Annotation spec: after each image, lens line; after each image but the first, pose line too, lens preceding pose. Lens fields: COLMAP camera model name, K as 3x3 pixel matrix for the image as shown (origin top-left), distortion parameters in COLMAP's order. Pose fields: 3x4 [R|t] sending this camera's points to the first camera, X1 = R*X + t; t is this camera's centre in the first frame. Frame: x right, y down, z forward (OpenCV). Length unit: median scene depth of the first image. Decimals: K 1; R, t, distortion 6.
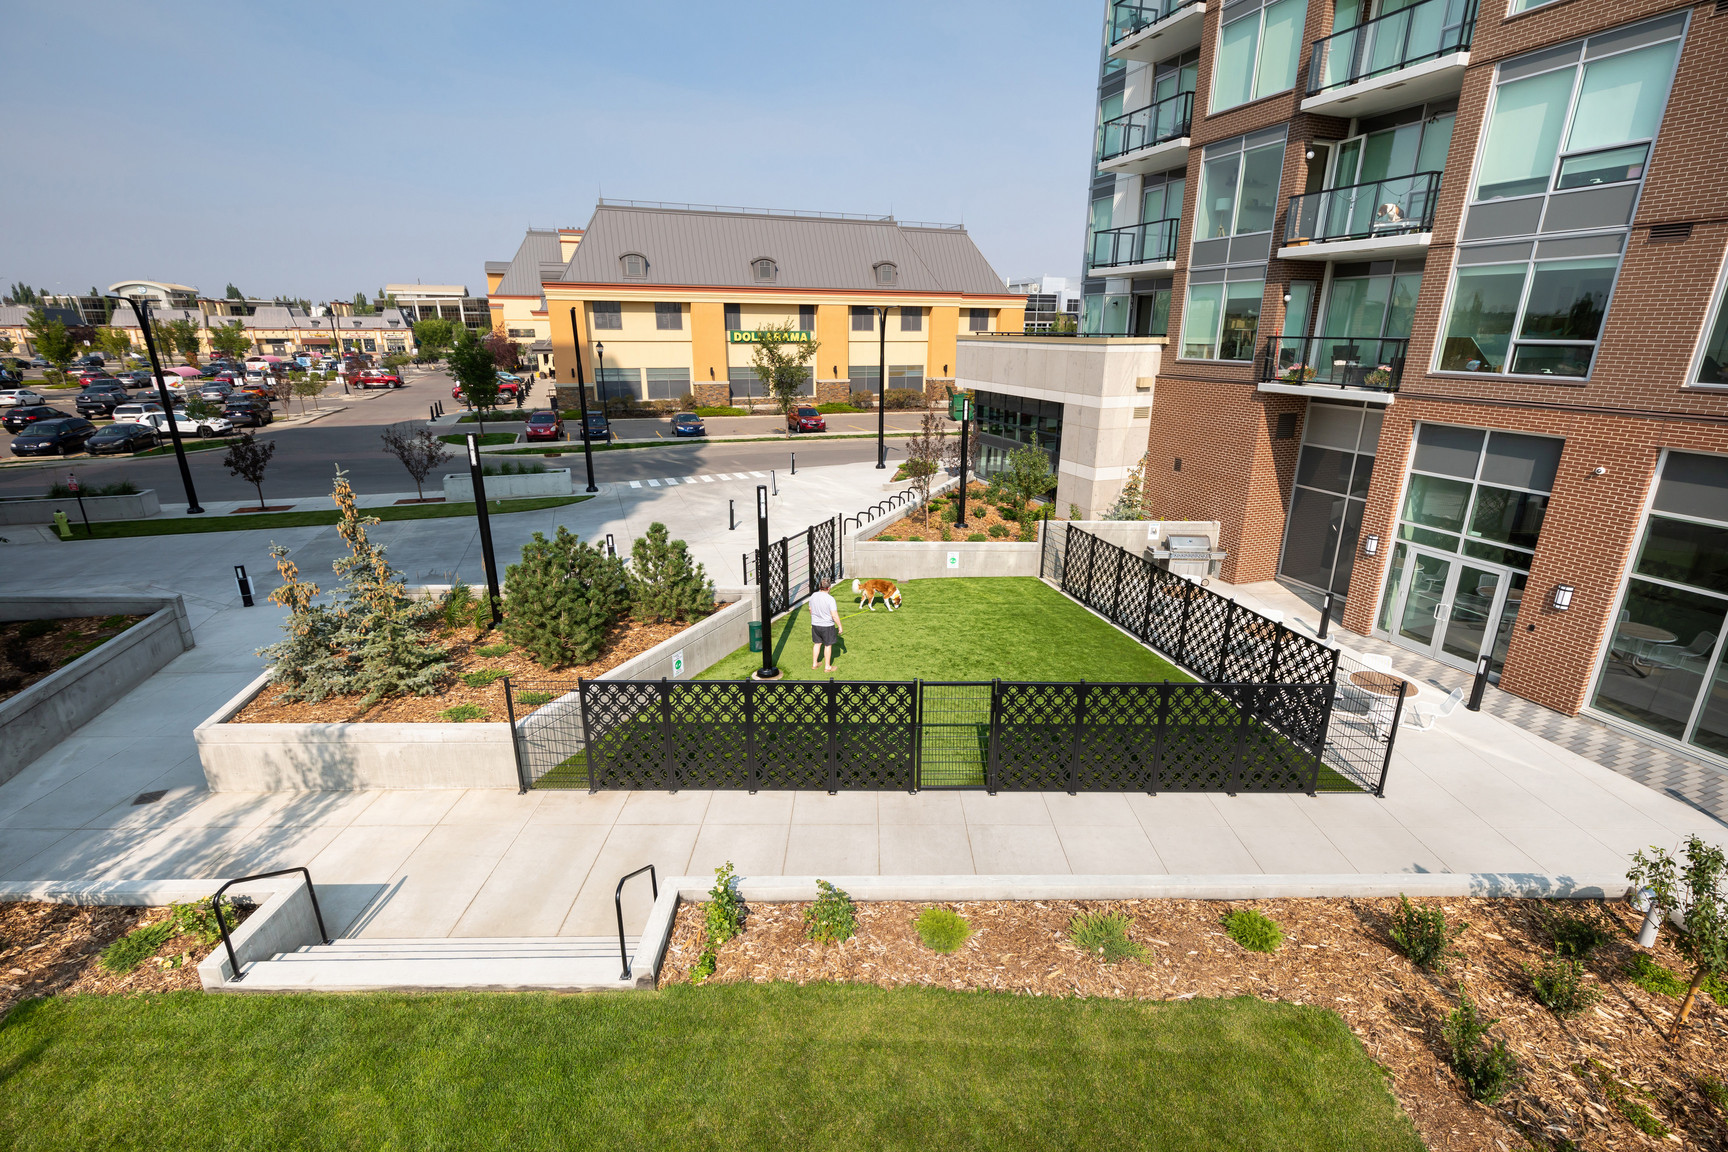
lens RADIAL K [[789.7, 0, 862.8], [0, 789.7, 513.7], [0, 0, 1]] dist [0.002293, -0.000260]
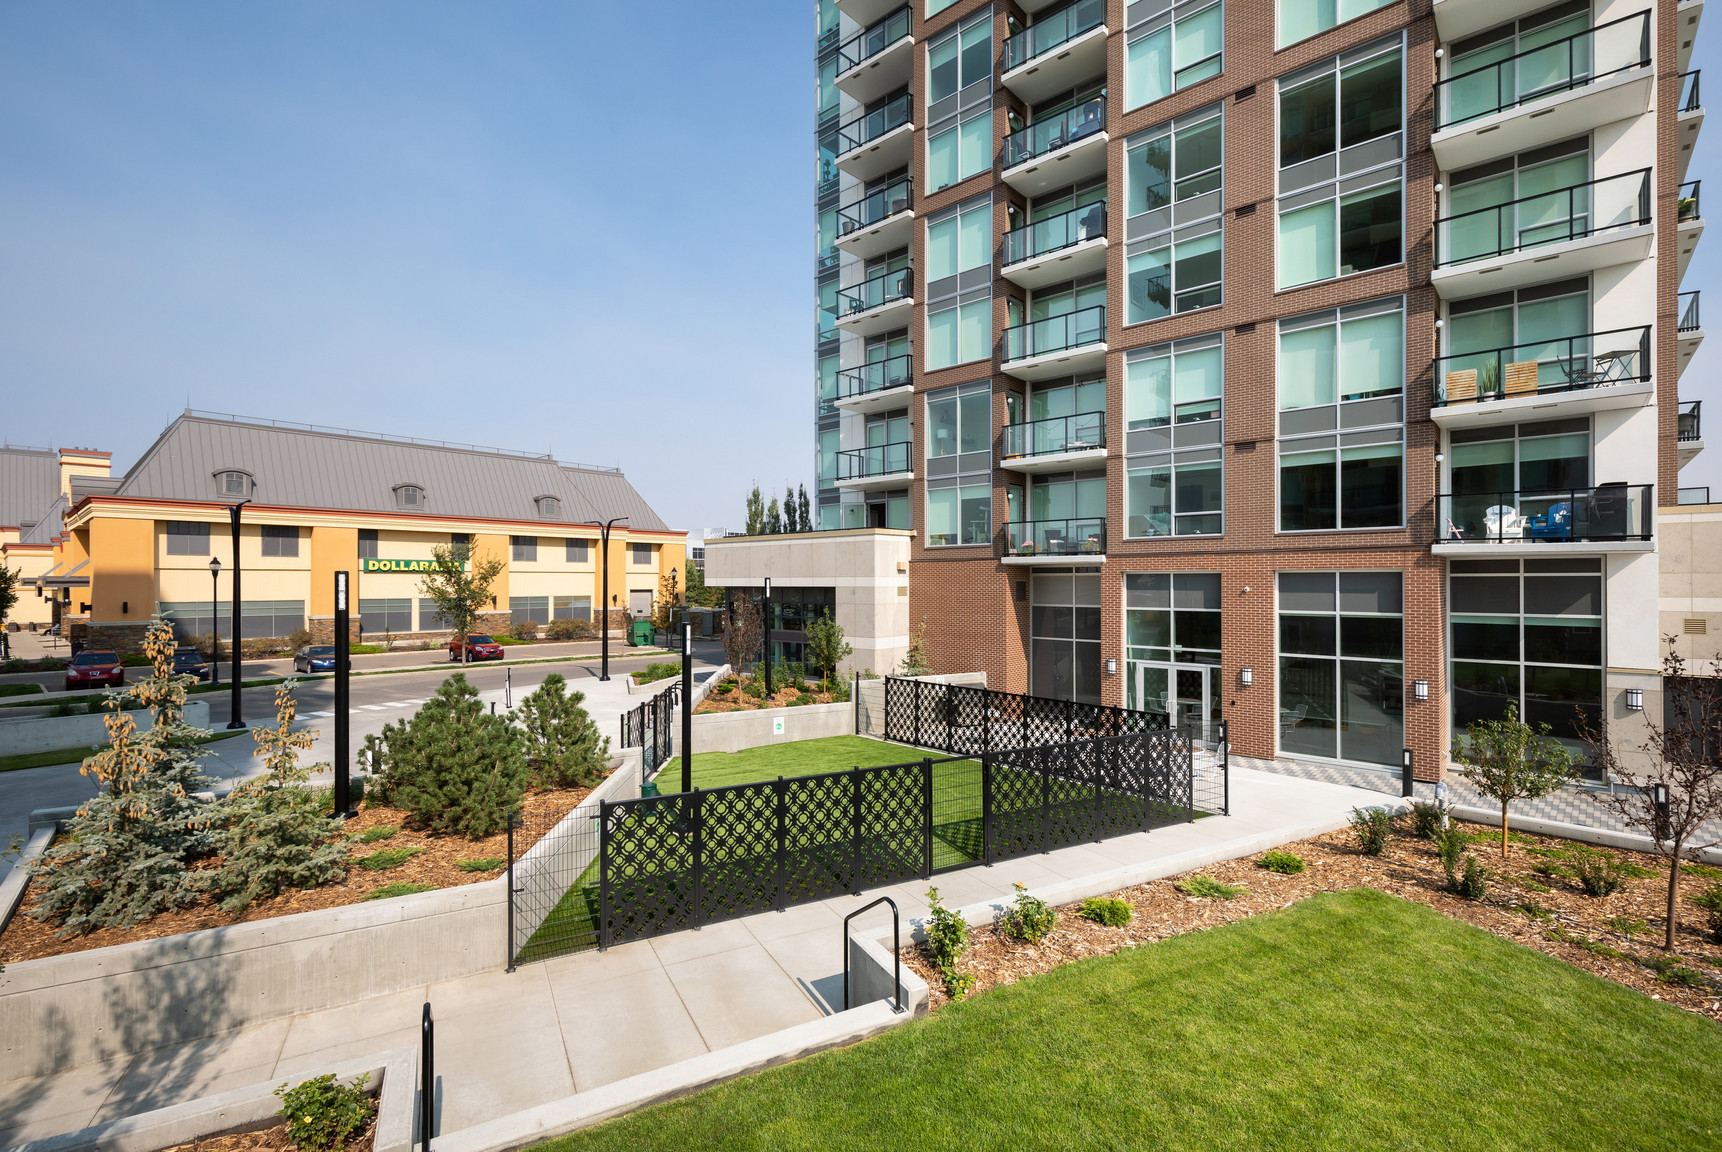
lens RADIAL K [[769.7, 0, 861.7], [0, 769.7, 513.1], [0, 0, 1]] dist [0.020569, -0.017949]
pose [[0.882208, 0.040663, 0.469102, -0.301061], [0.109093, 0.951504, -0.287643, 0.105088], [-0.458048, 0.304937, 0.834988, 0.024582]]
